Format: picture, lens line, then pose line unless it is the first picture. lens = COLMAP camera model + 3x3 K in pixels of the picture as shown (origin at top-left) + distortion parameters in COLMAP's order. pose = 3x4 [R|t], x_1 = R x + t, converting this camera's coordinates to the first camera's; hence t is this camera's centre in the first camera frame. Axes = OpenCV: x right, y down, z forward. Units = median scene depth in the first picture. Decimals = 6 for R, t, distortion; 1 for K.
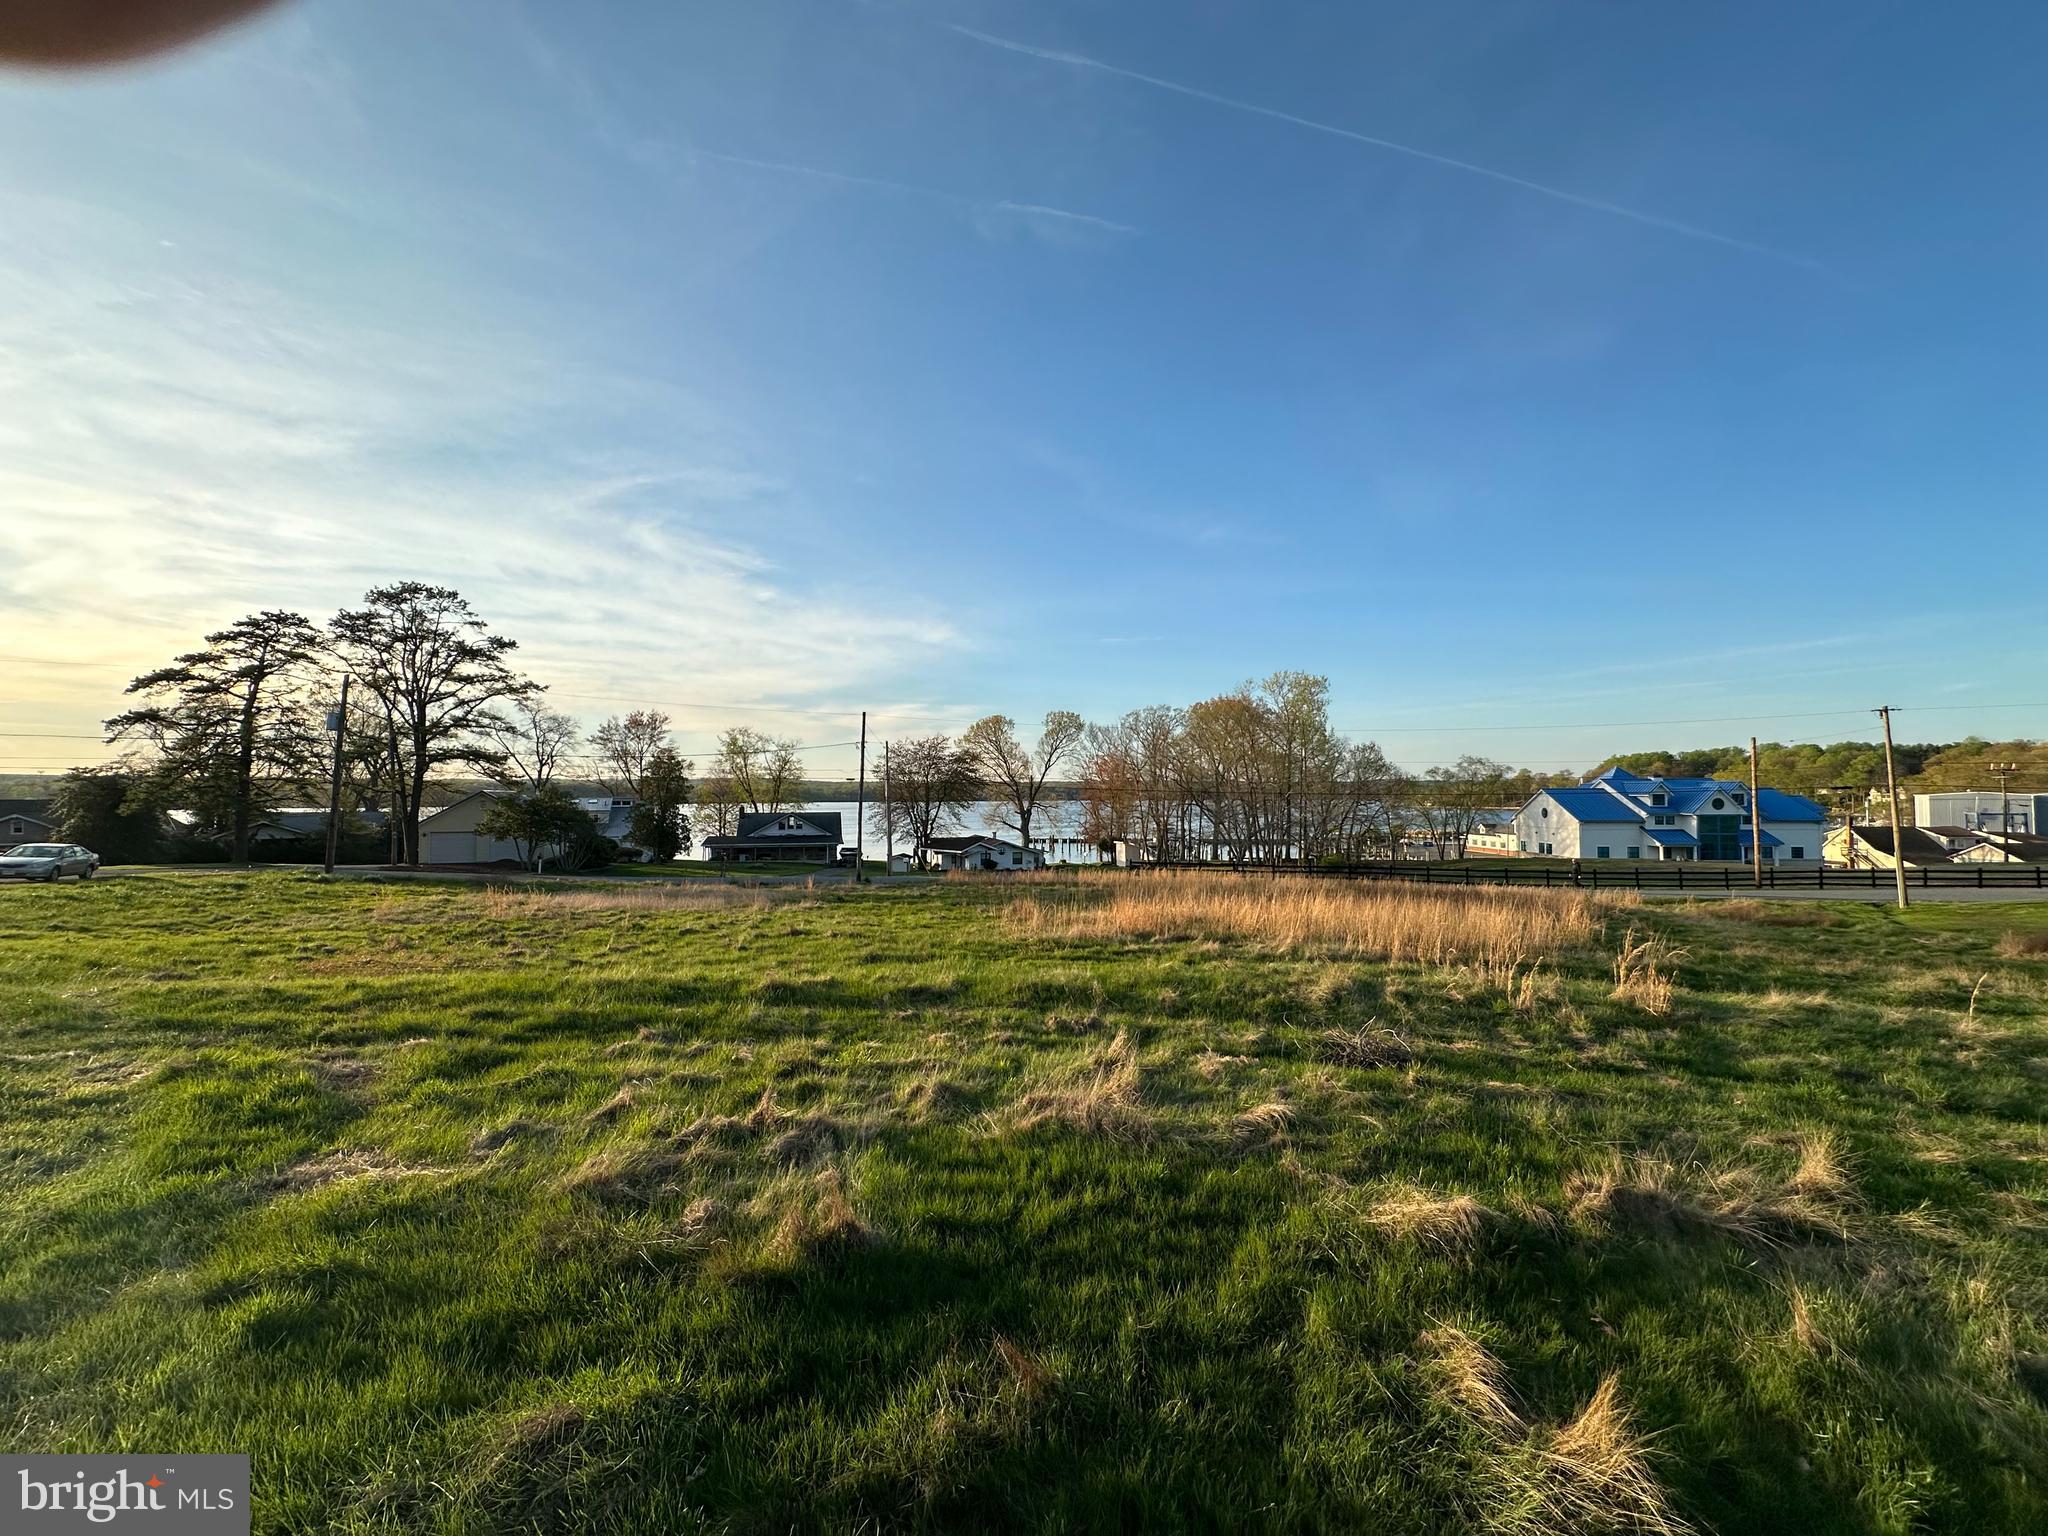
lens RADIAL K [[814.9, 0, 1021.5], [0, 814.9, 767.3], [0, 0, 1]] dist [-0.002934, 0.000416]
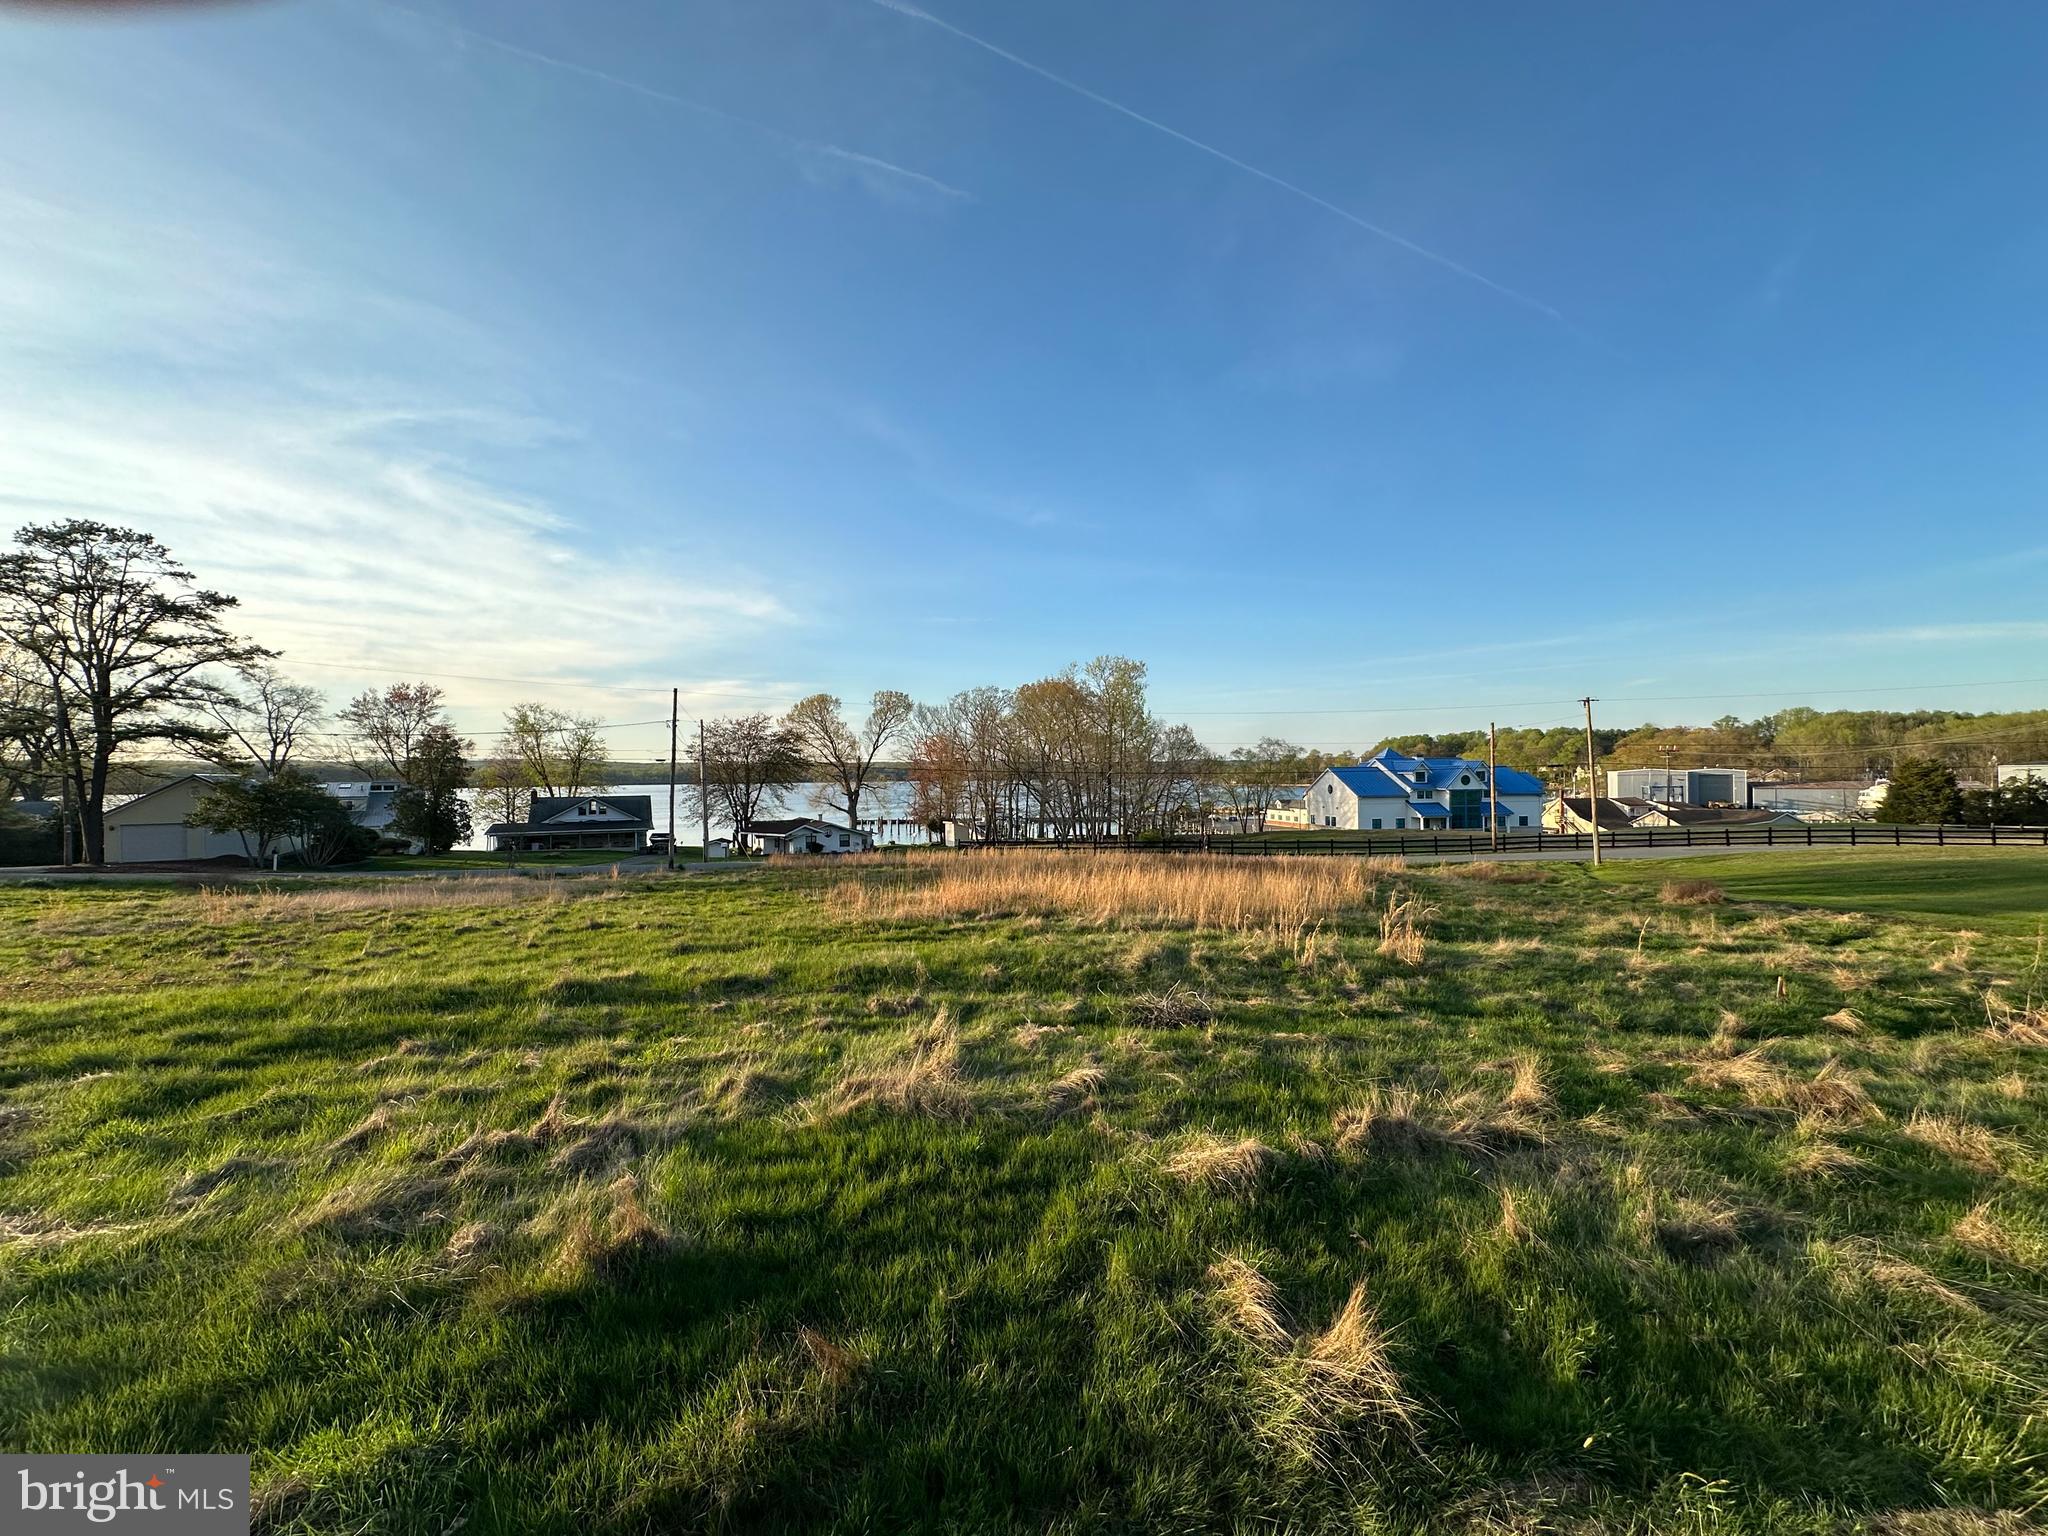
lens RADIAL K [[814.9, 0, 1021.5], [0, 814.9, 771.0], [0, 0, 1]] dist [-0.002934, 0.000416]
pose [[0.978458, -0.004629, 0.206393, 0.005944], [-0.001241, 0.999599, 0.028299, 0.000459], [-0.206441, -0.027946, 0.978060, 0.001627]]
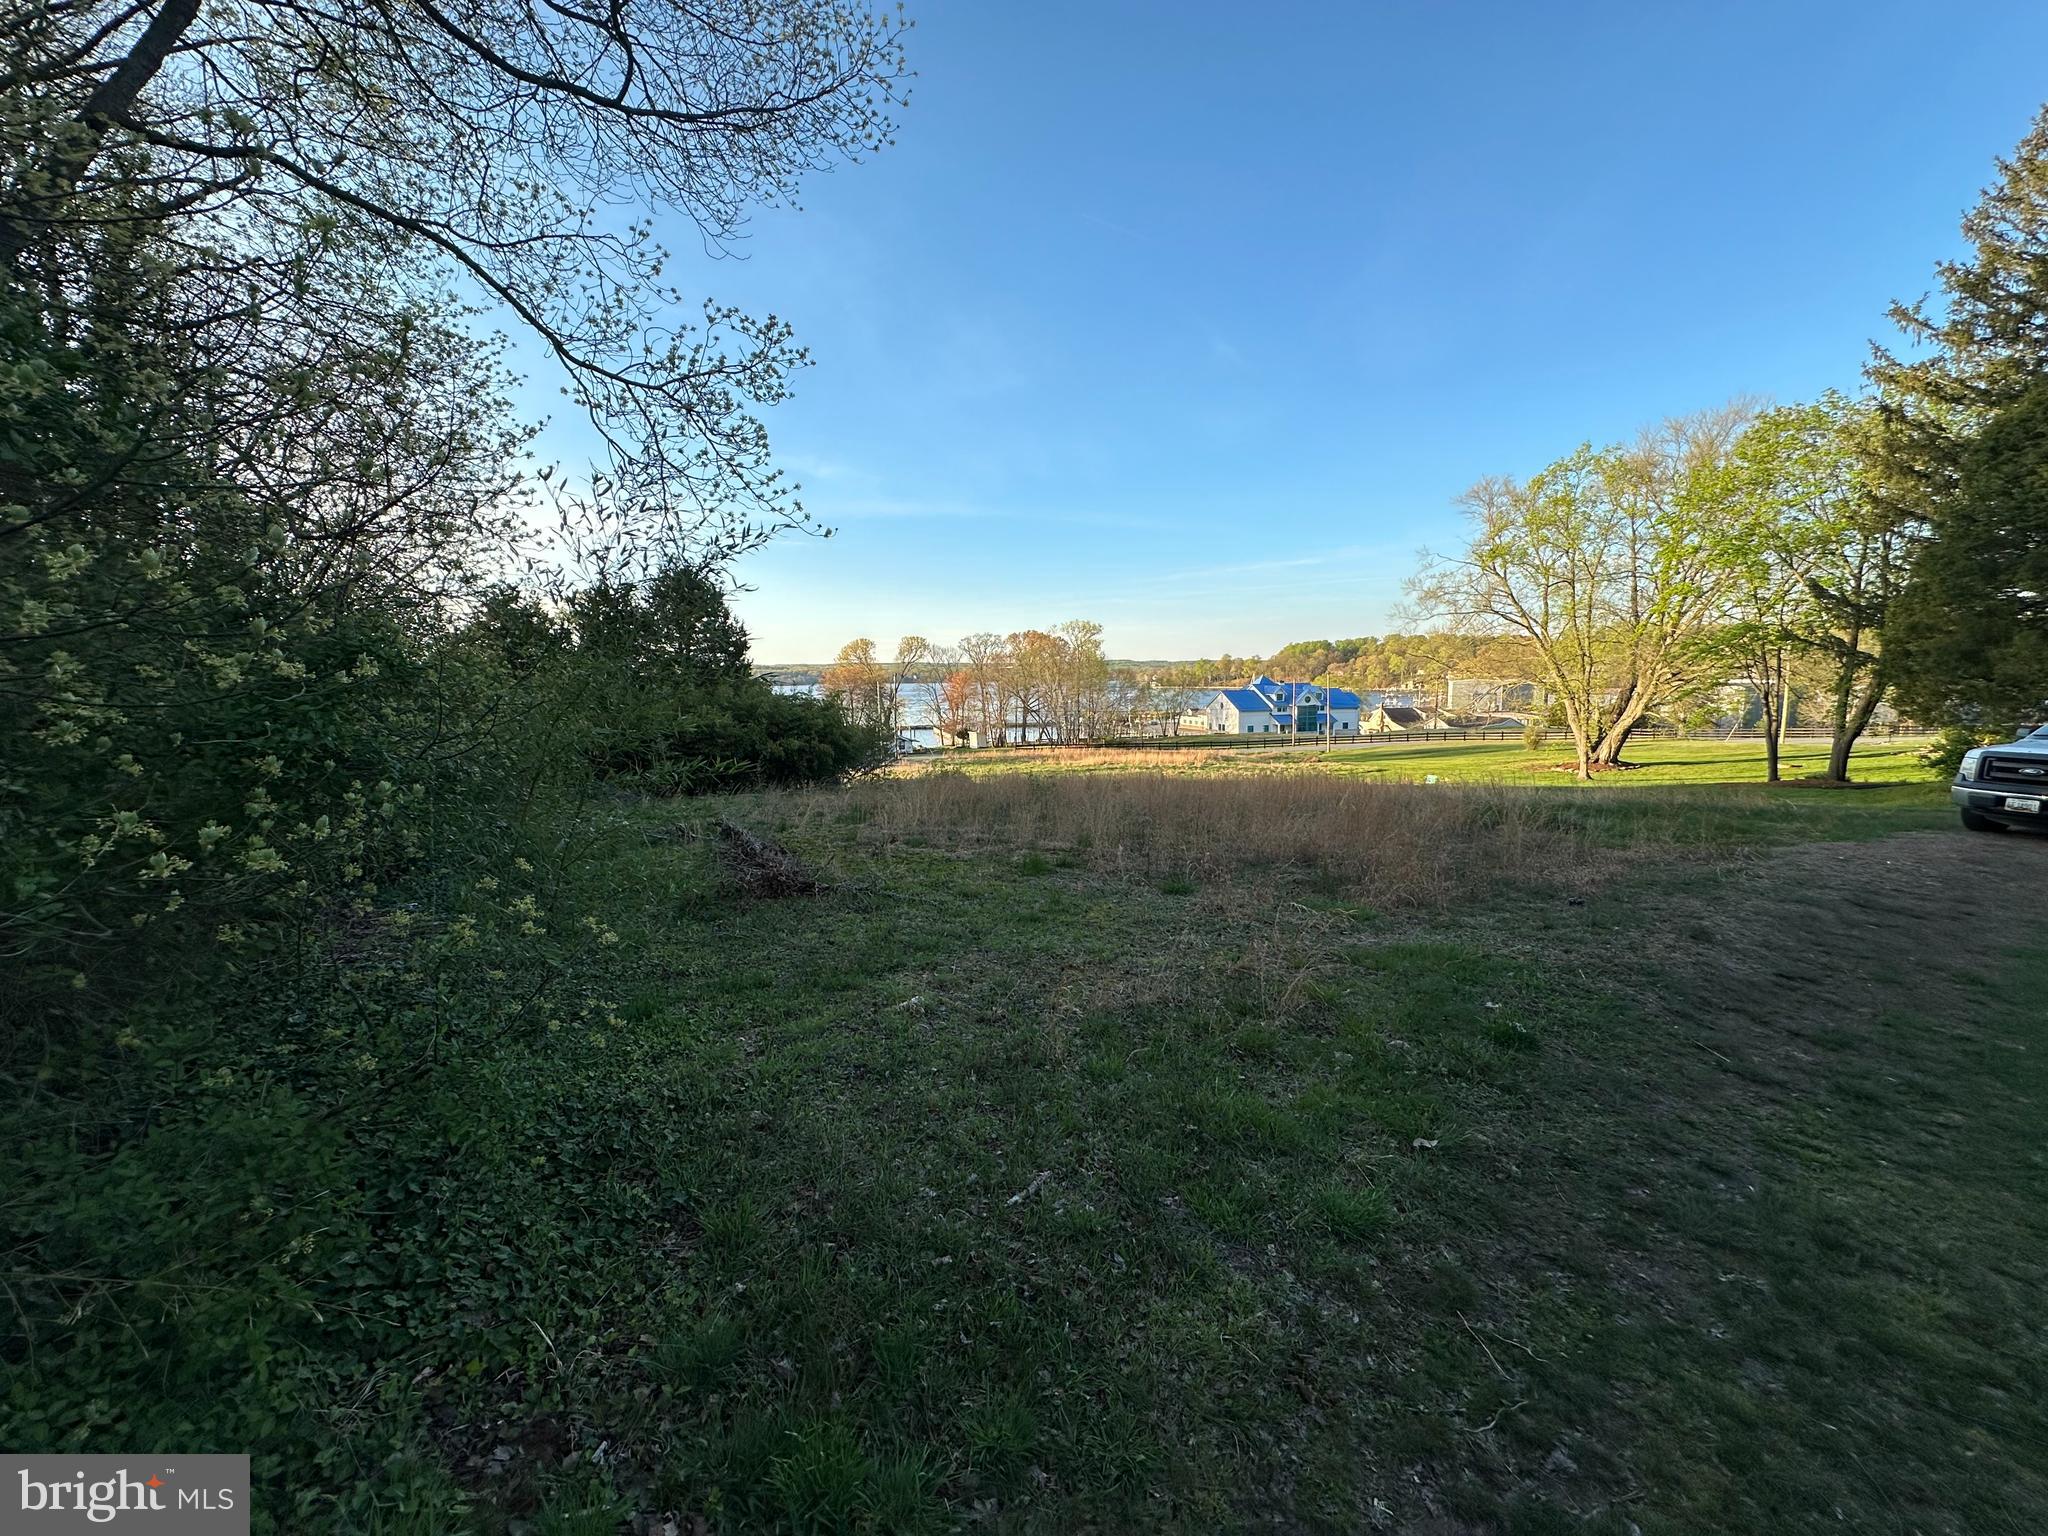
lens RADIAL K [[824.7, 0, 1024.8], [0, 824.7, 770.5], [0, 0, 1]] dist [-0.000226, 0.000000]
pose [[0.952036, -0.047338, 0.302302, -1.128929], [0.001910, 0.988861, 0.148832, -0.292979], [-0.305980, -0.141116, 0.941521, -2.141865]]
